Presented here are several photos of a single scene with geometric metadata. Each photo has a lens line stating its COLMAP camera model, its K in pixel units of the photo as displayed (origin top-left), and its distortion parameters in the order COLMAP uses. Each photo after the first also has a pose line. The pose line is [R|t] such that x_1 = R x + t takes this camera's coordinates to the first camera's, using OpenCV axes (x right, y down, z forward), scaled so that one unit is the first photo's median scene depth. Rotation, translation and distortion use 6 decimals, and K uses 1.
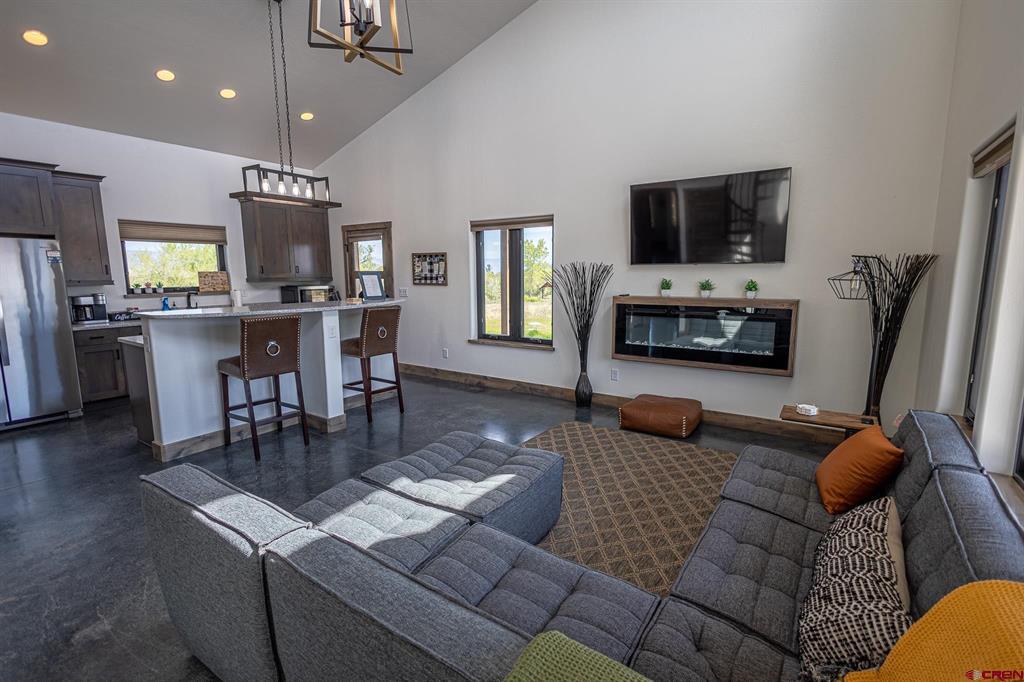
lens RADIAL K [[473.7, 0, 512.0], [0, 473.7, 341.0], [0, 0, 1]] dist [0.000530, -0.000710]
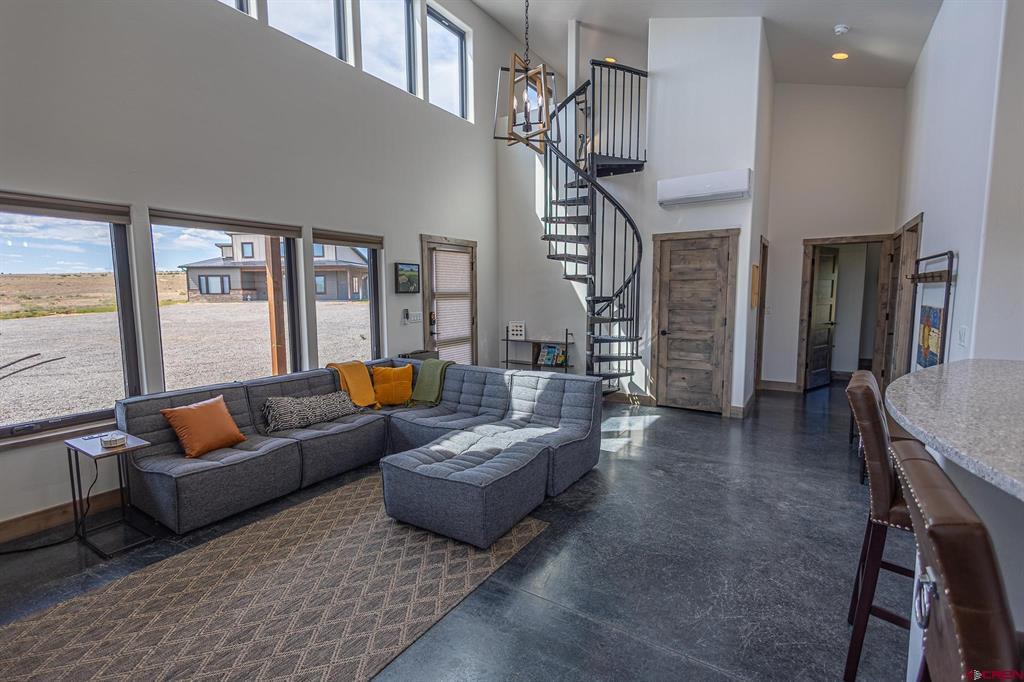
lens RADIAL K [[473.7, 0, 512.0], [0, 473.7, 341.0], [0, 0, 1]] dist [0.000530, -0.000710]
pose [[-0.999319, 0.018060, -0.032185, -0.126695], [0.009598, 0.969259, 0.245856, -0.225064], [0.035636, 0.245379, -0.968772, 1.526857]]
